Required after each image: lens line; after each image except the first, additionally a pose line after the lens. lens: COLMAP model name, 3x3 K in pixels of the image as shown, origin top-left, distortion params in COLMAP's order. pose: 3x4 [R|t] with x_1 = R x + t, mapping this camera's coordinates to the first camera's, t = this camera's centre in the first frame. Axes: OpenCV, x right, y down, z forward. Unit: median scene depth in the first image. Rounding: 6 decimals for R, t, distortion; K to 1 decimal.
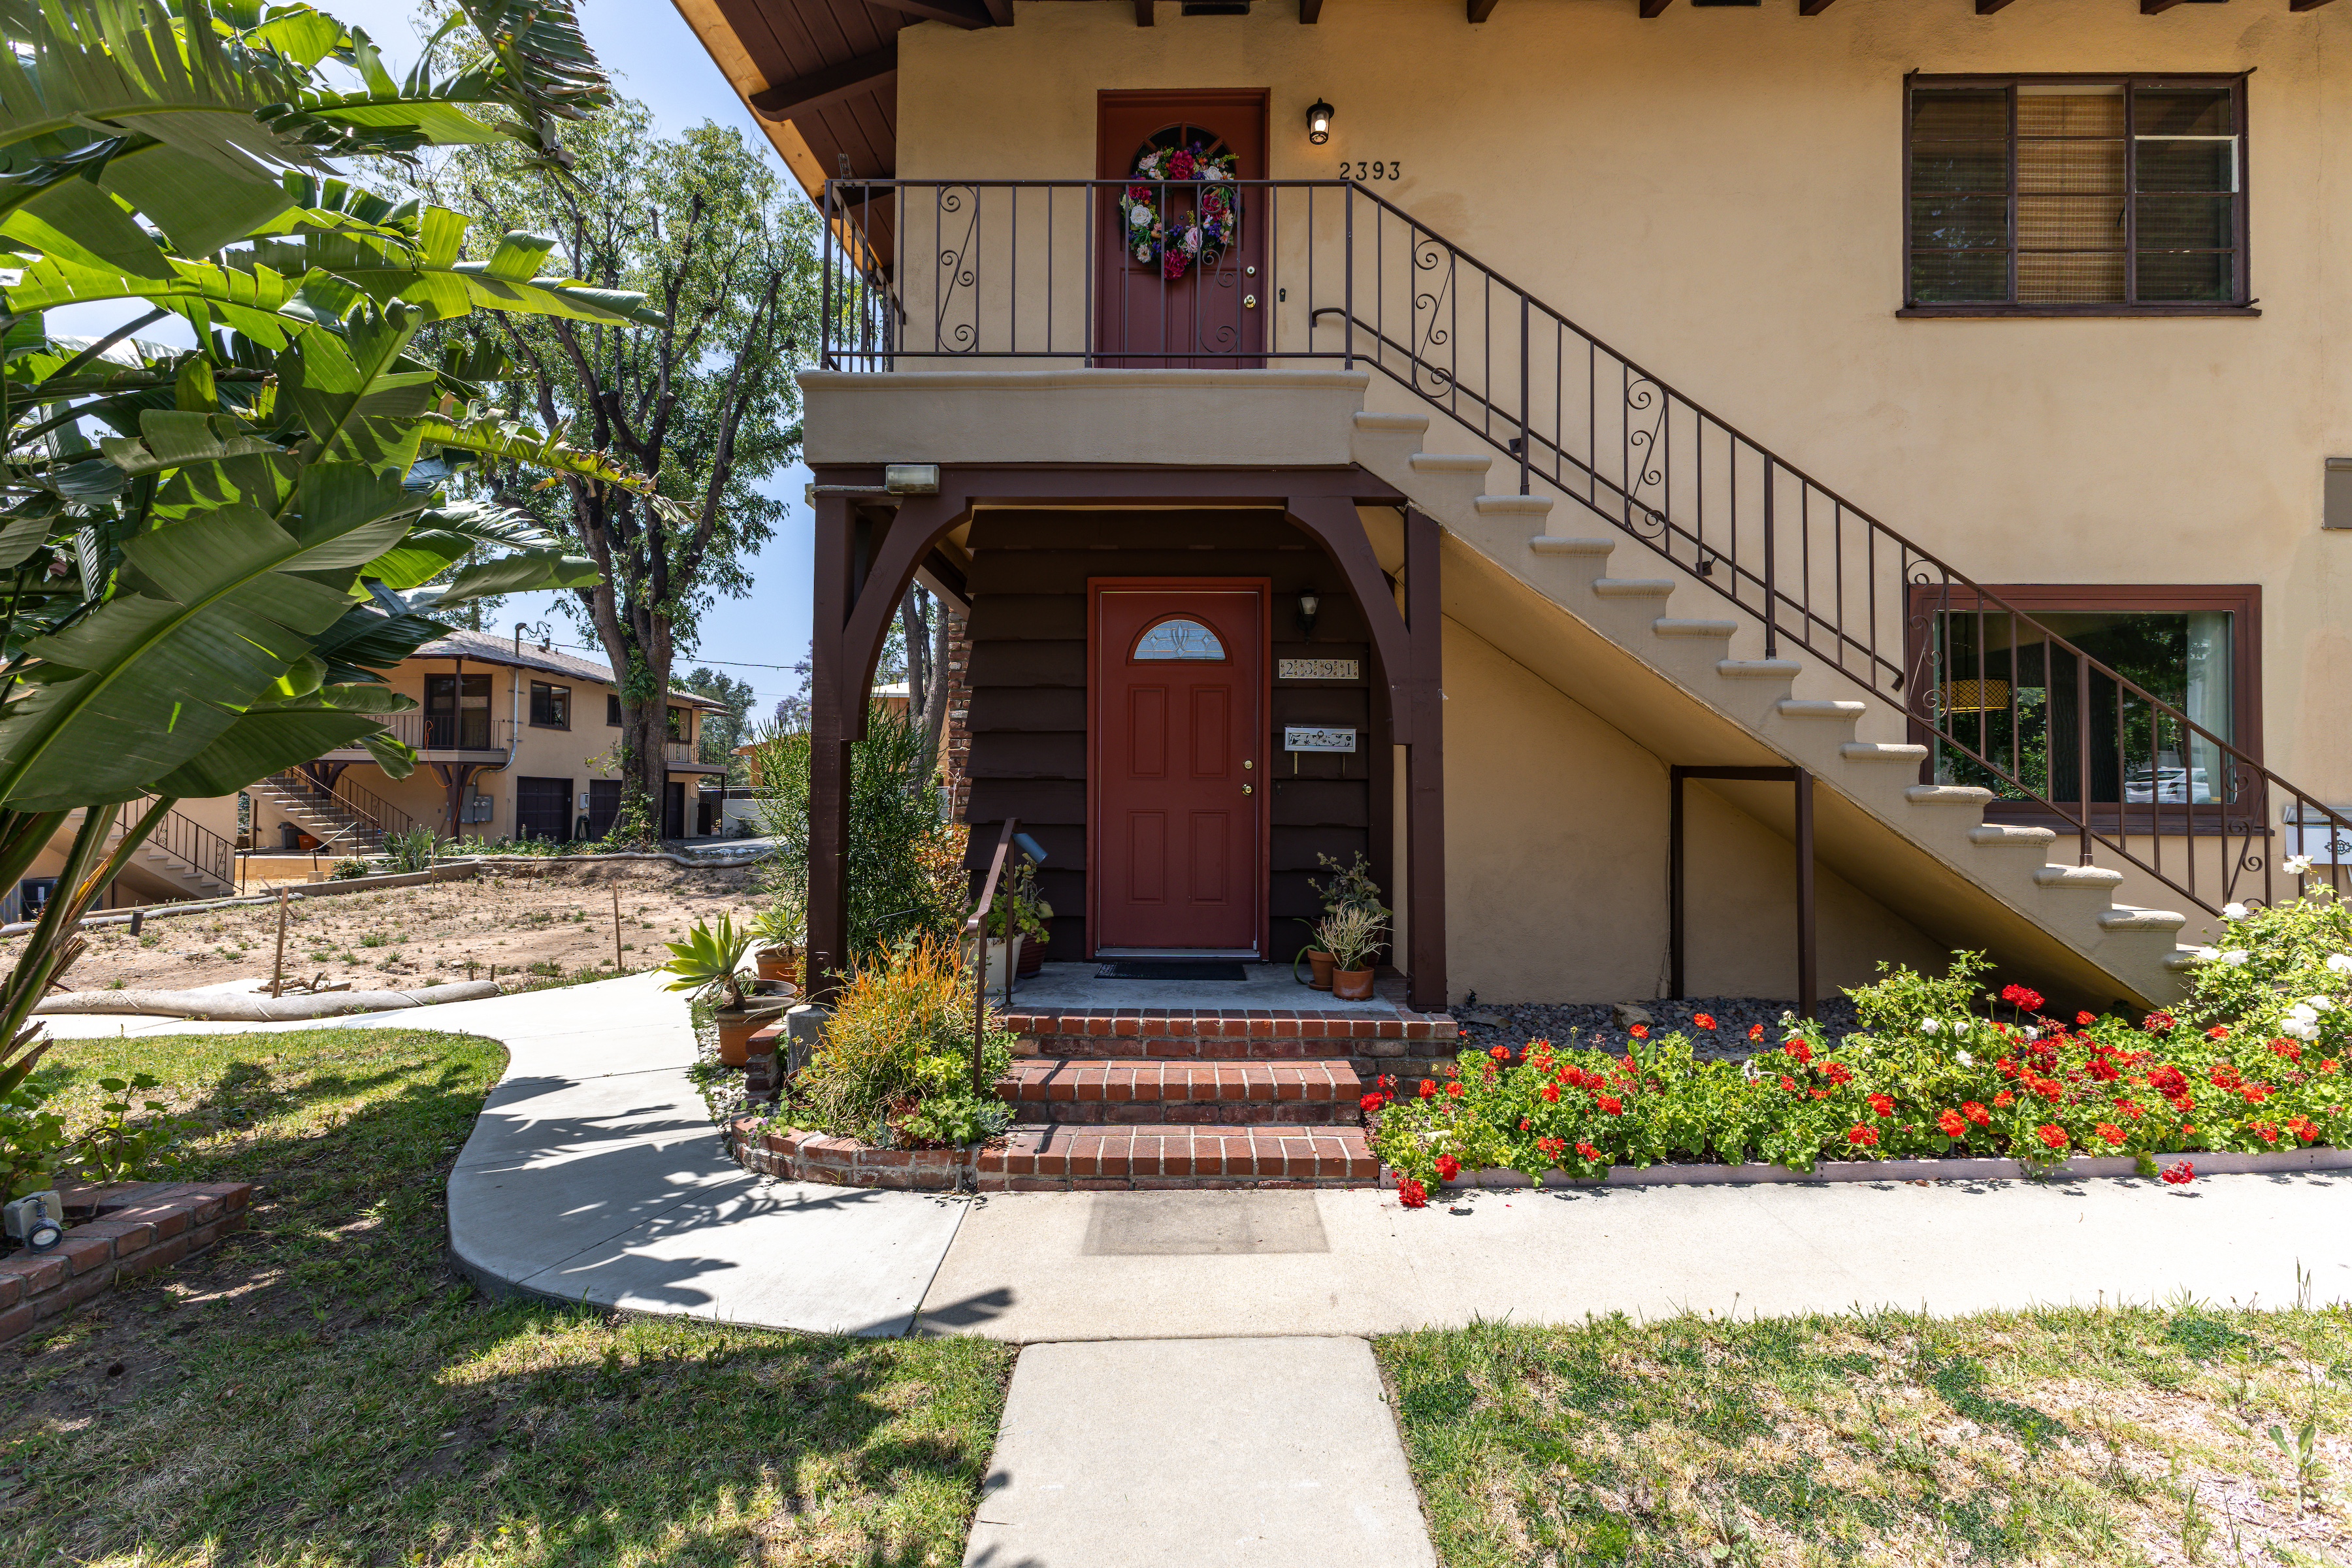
lens RADIAL K [[1000.8, 0, 1171.3], [0, 1000.8, 781.2], [0, 0, 1]] dist [0.003283, 0.000185]
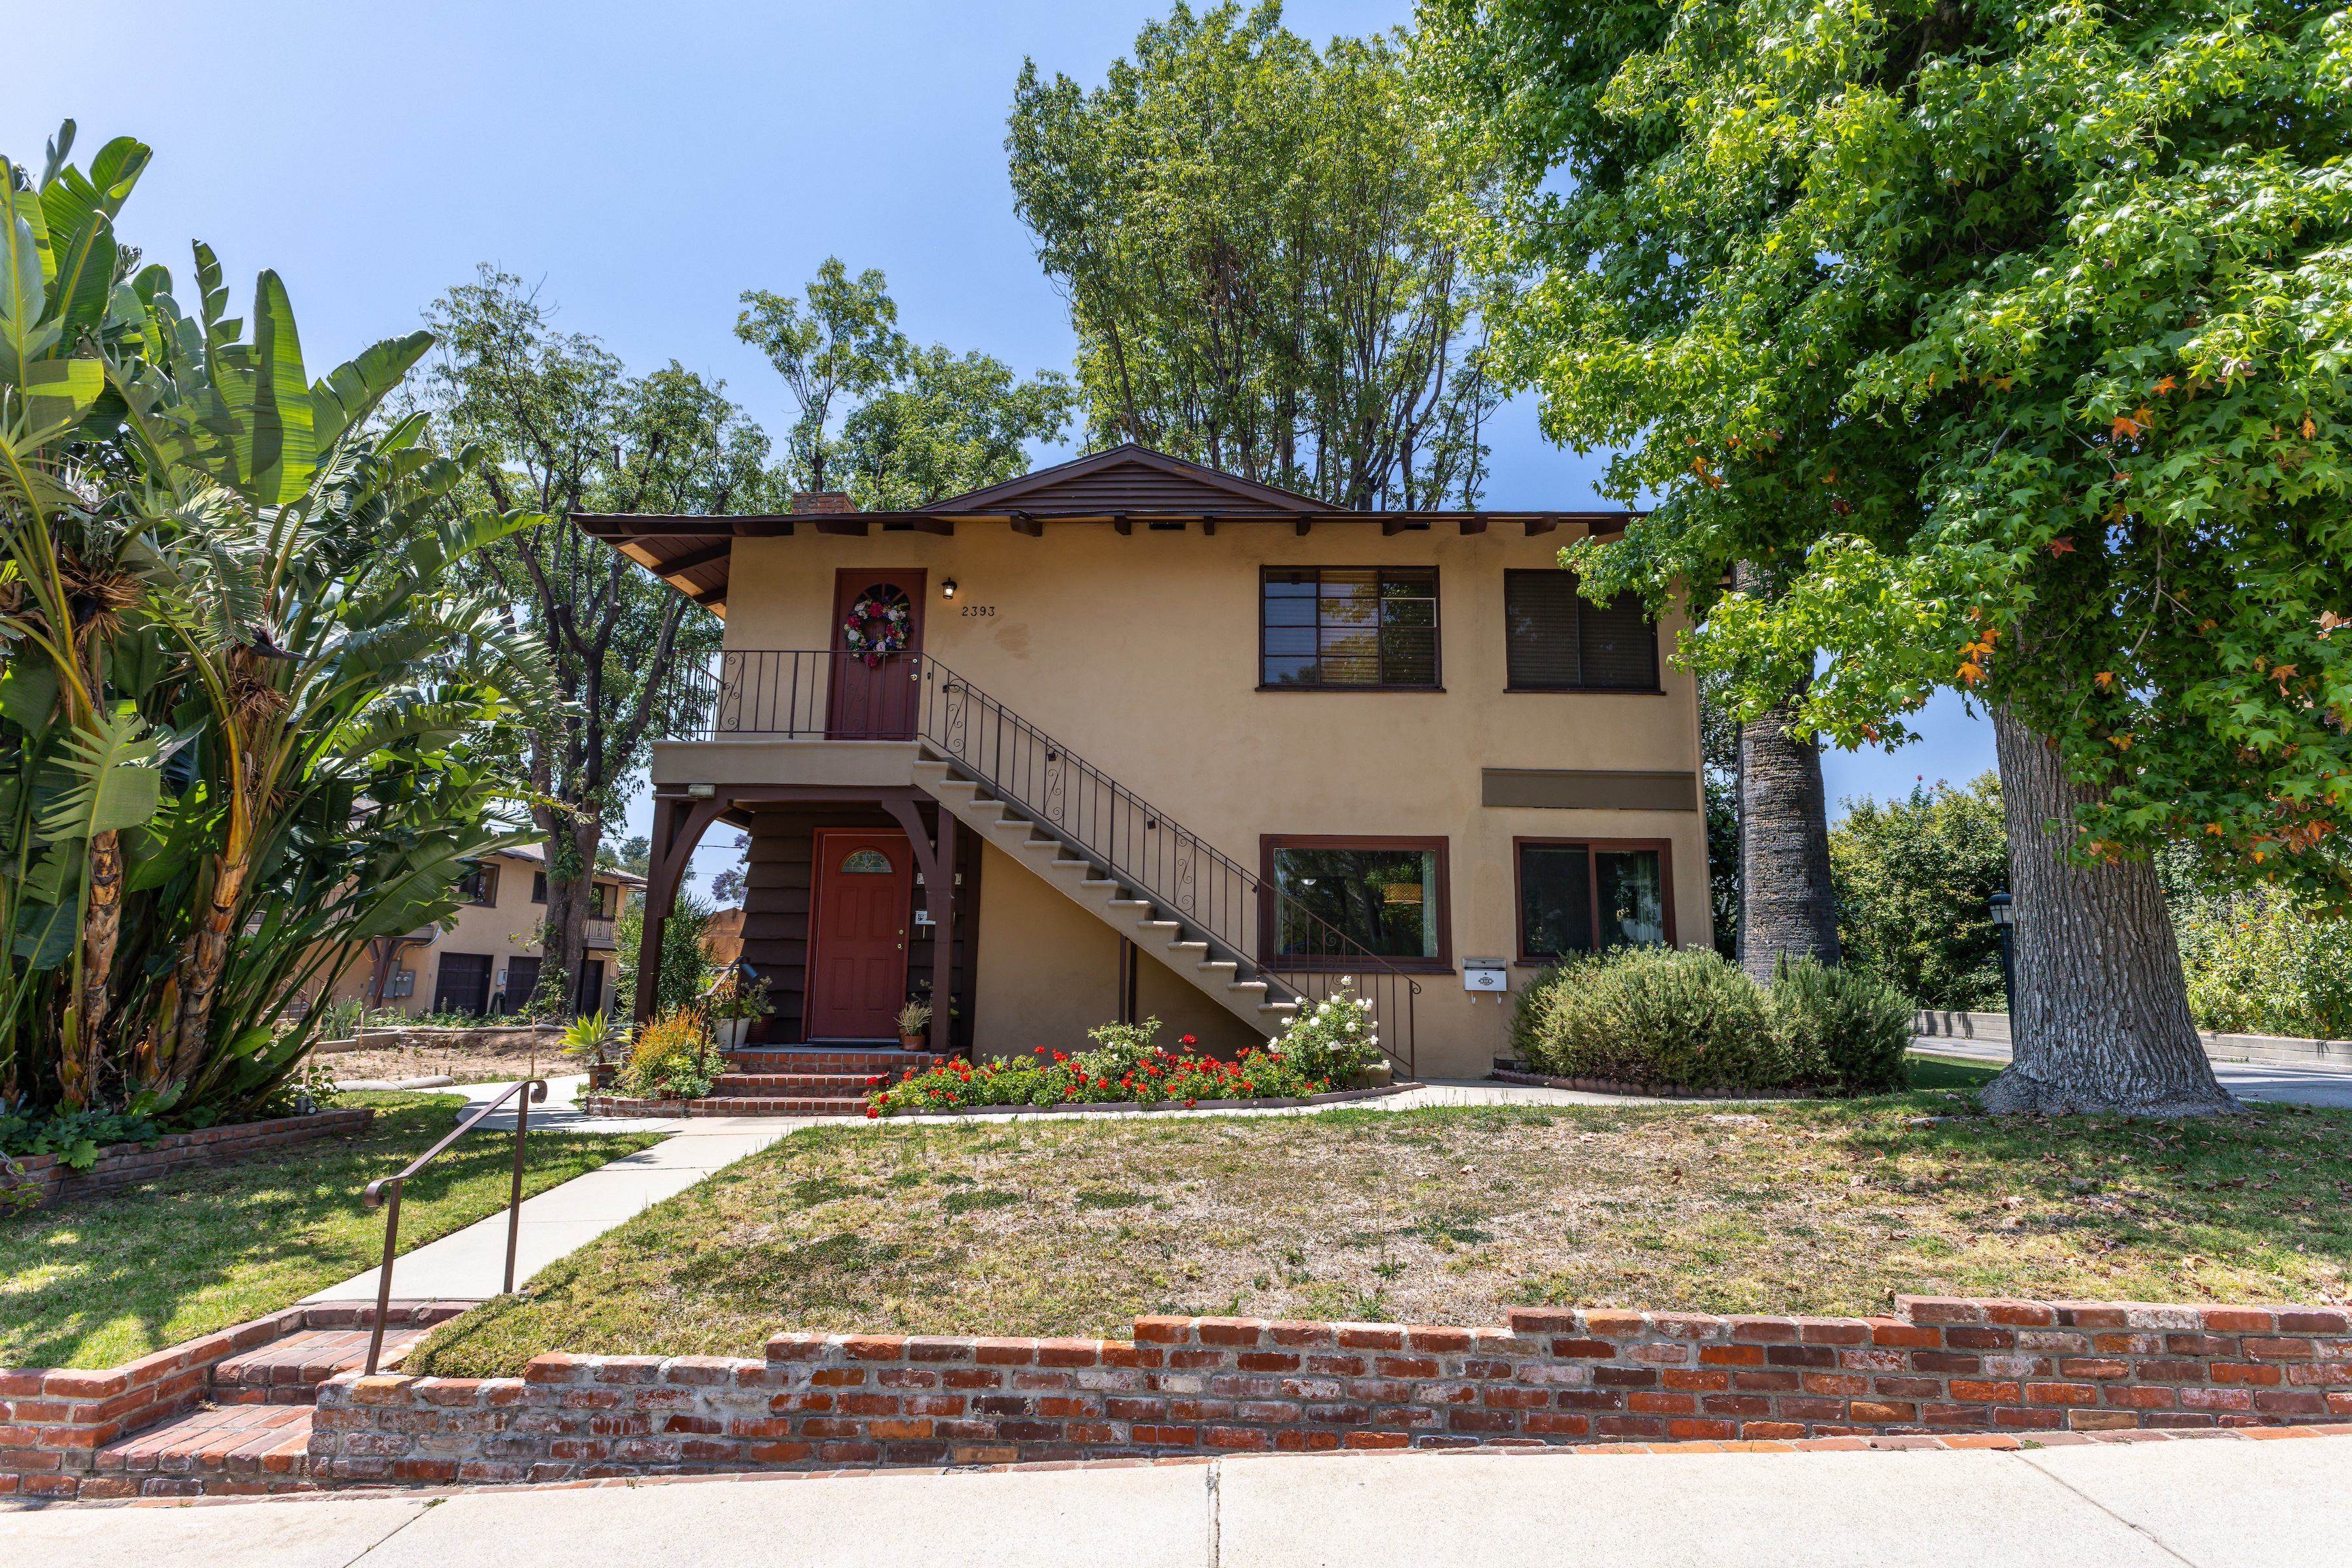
lens RADIAL K [[1159.5, 0, 1176.0], [0, 1159.5, 784.0], [0, 0, 1]] dist [0.001339, -0.000142]
pose [[0.999977, 0.004608, -0.004876, 0.122919], [-0.005318, 0.987535, -0.157307, 0.009708], [0.004090, 0.157330, 0.987538, -0.229414]]
